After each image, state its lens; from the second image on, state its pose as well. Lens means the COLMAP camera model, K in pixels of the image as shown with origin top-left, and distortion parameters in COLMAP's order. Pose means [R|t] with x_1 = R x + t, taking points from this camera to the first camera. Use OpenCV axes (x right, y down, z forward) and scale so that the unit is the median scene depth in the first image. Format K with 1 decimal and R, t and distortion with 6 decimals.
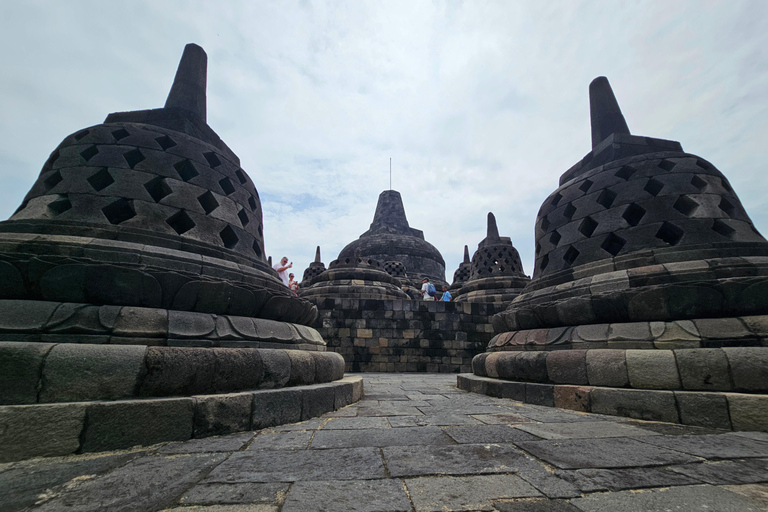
lens RADIAL K [[297.9, 0, 384.0], [0, 297.9, 256.0], [0, 0, 1]] dist [-0.003224, -0.000470]
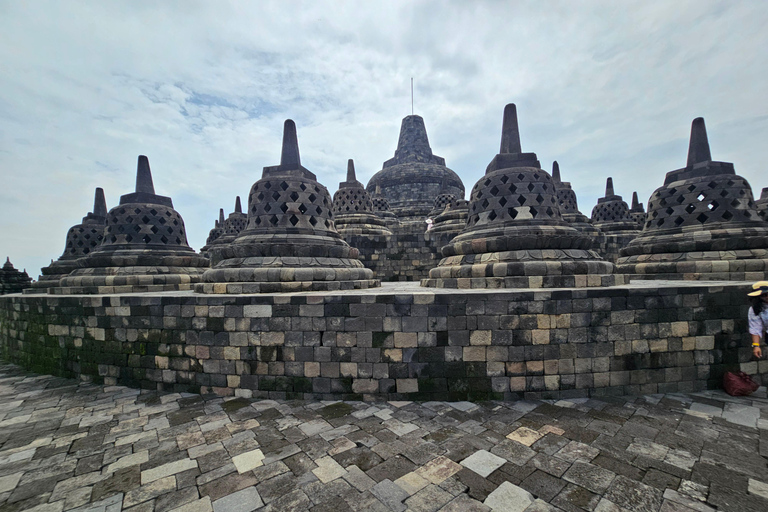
lens RADIAL K [[297.9, 0, 384.0], [0, 297.9, 256.0], [0, 0, 1]] dist [-0.003224, -0.000470]
pose [[0.992592, -0.034159, 0.116591, -2.092231], [0.000111, 0.959914, 0.280295, -0.423614], [-0.121492, -0.278206, 0.952807, -1.062762]]
